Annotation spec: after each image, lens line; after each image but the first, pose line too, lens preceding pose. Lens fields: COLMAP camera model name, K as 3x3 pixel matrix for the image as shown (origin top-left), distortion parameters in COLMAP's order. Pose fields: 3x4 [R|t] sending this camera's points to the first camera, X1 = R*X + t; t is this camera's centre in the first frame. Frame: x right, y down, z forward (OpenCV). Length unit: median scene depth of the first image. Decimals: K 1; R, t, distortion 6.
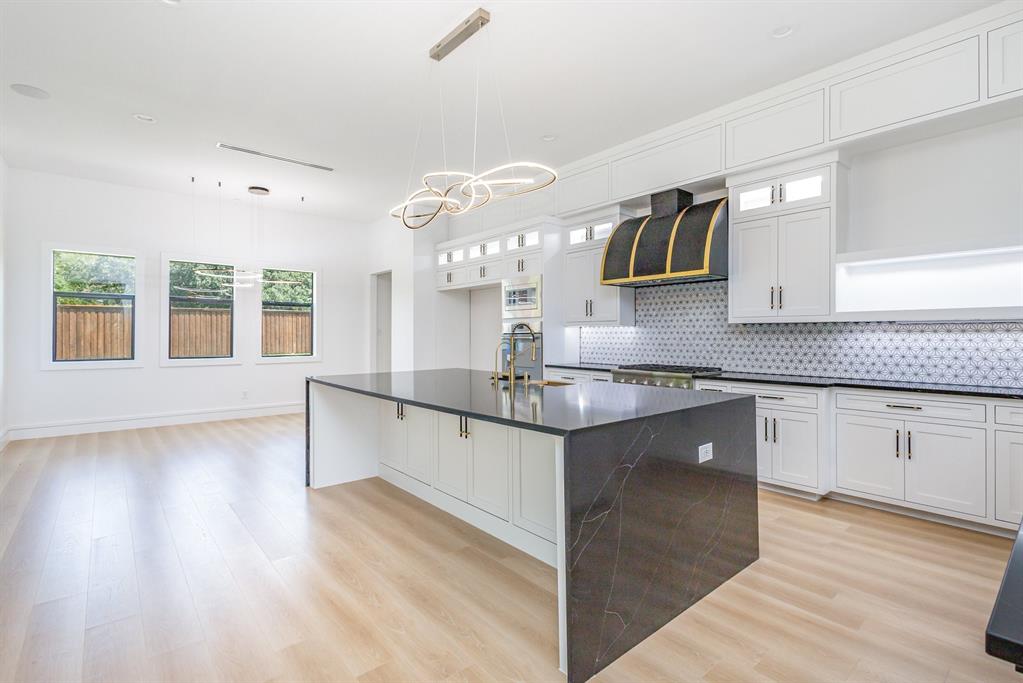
lens RADIAL K [[476.7, 0, 515.3], [0, 476.7, 339.1], [0, 0, 1]] dist [0.001546, -0.000048]
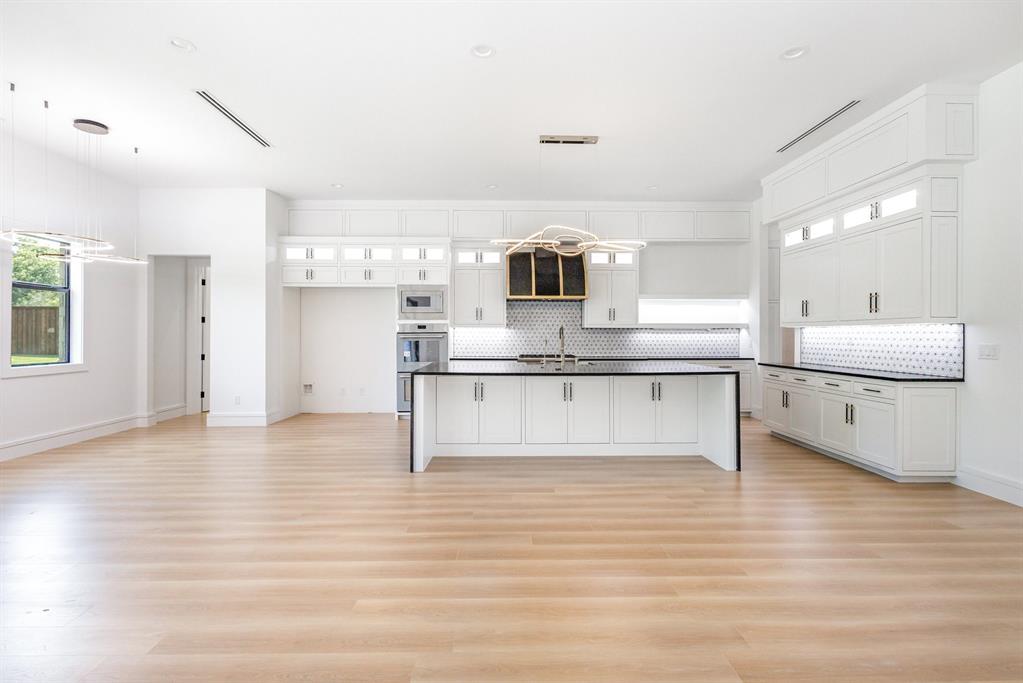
lens RADIAL K [[476.7, 0, 510.6], [0, 476.7, 341.6], [0, 0, 1]] dist [0.001546, -0.000048]
pose [[0.634895, -0.009537, 0.772540, -1.029245], [0.004462, 0.999952, 0.008677, 0.000752], [-0.772586, -0.002062, 0.634907, 0.121043]]
